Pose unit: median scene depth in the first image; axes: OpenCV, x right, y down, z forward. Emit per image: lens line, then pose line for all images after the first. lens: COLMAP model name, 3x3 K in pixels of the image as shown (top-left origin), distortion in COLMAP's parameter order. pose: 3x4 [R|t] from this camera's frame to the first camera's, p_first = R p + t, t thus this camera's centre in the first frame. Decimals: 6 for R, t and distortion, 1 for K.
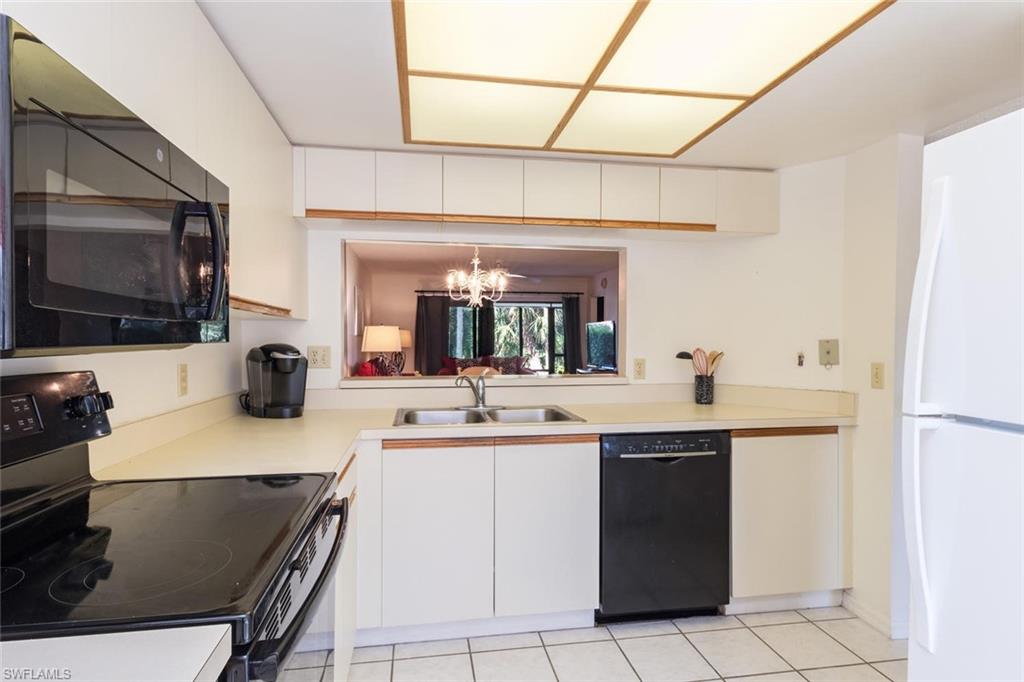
lens RADIAL K [[539.2, 0, 511.1], [0, 539.2, 344.0], [0, 0, 1]] dist [0.006456, 0.008054]
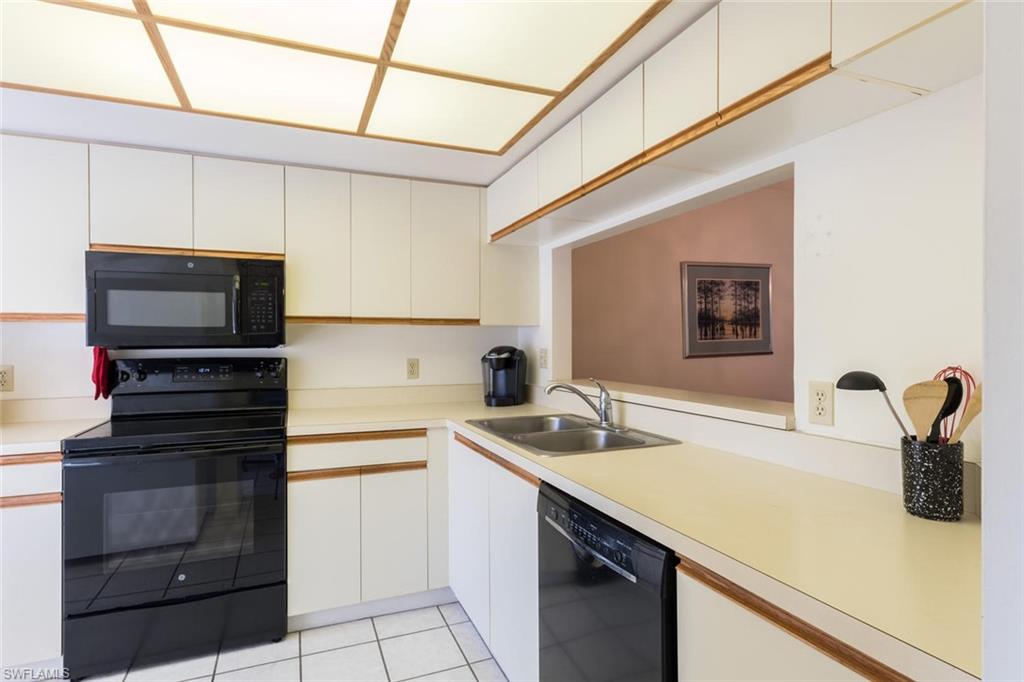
lens RADIAL K [[539.2, 0, 507.2], [0, 539.2, 338.9], [0, 0, 1]] dist [0.006456, 0.008054]
pose [[0.212578, -0.003981, -0.977136, 0.205076], [-0.007883, 0.999952, -0.005789, -0.002119], [0.977112, 0.008933, 0.212537, 0.195908]]
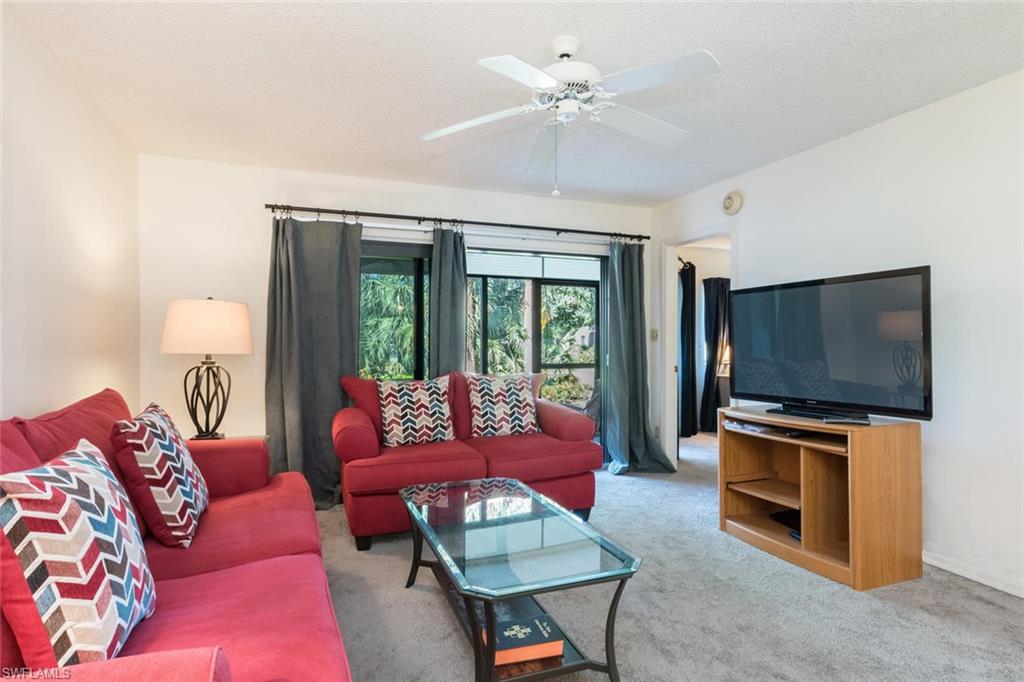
lens RADIAL K [[539.2, 0, 510.0], [0, 539.2, 341.2], [0, 0, 1]] dist [0.006456, 0.008054]
pose [[0.979106, -0.001491, 0.203344, -0.089661], [0.004009, 0.999920, -0.011974, 0.002721], [-0.203310, 0.012539, 0.979034, 0.606844]]
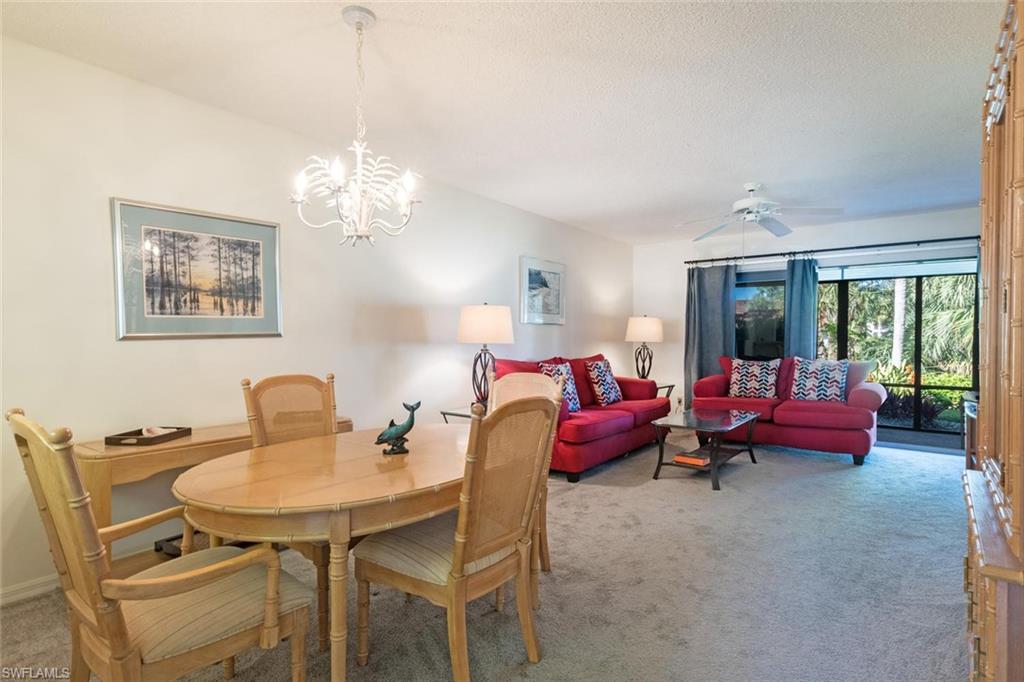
lens RADIAL K [[539.2, 0, 509.1], [0, 539.2, 347.2], [0, 0, 1]] dist [0.006456, 0.008054]
pose [[0.686947, 0.014688, -0.726559, 0.177643], [-0.010732, 0.999892, 0.010067, 0.007402], [0.726628, 0.000882, 0.687031, 0.363302]]
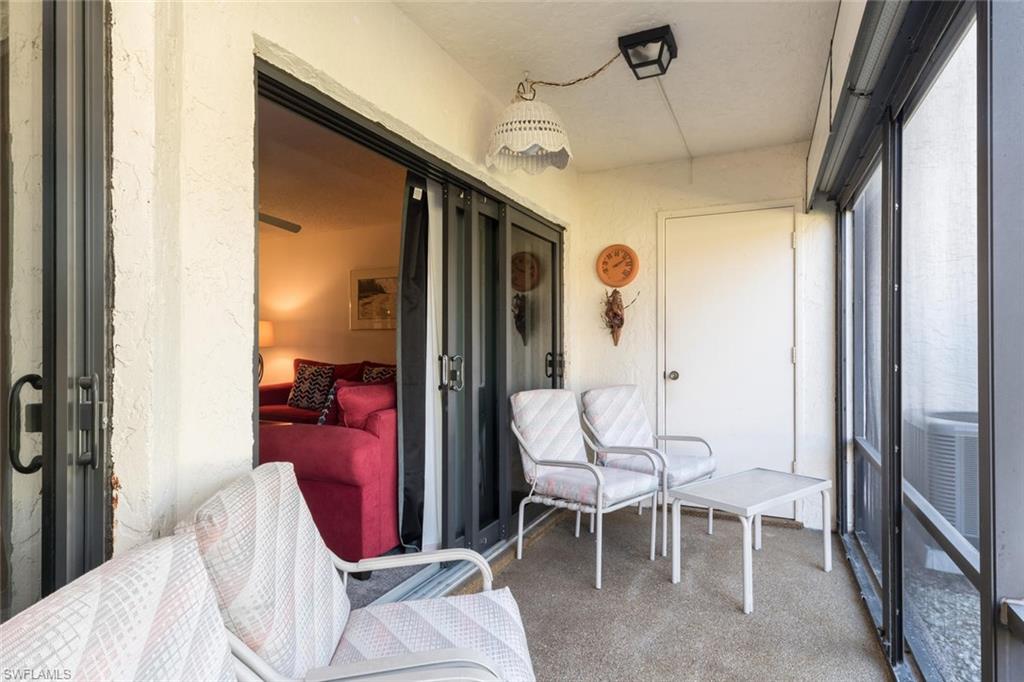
lens RADIAL K [[539.2, 0, 510.2], [0, 539.2, 343.3], [0, 0, 1]] dist [0.006456, 0.008054]
pose [[-0.580367, -0.002986, -0.814350, 0.185927], [-0.009307, 0.999952, 0.002967, 0.000396], [0.814302, 0.009301, -0.580367, 1.259737]]
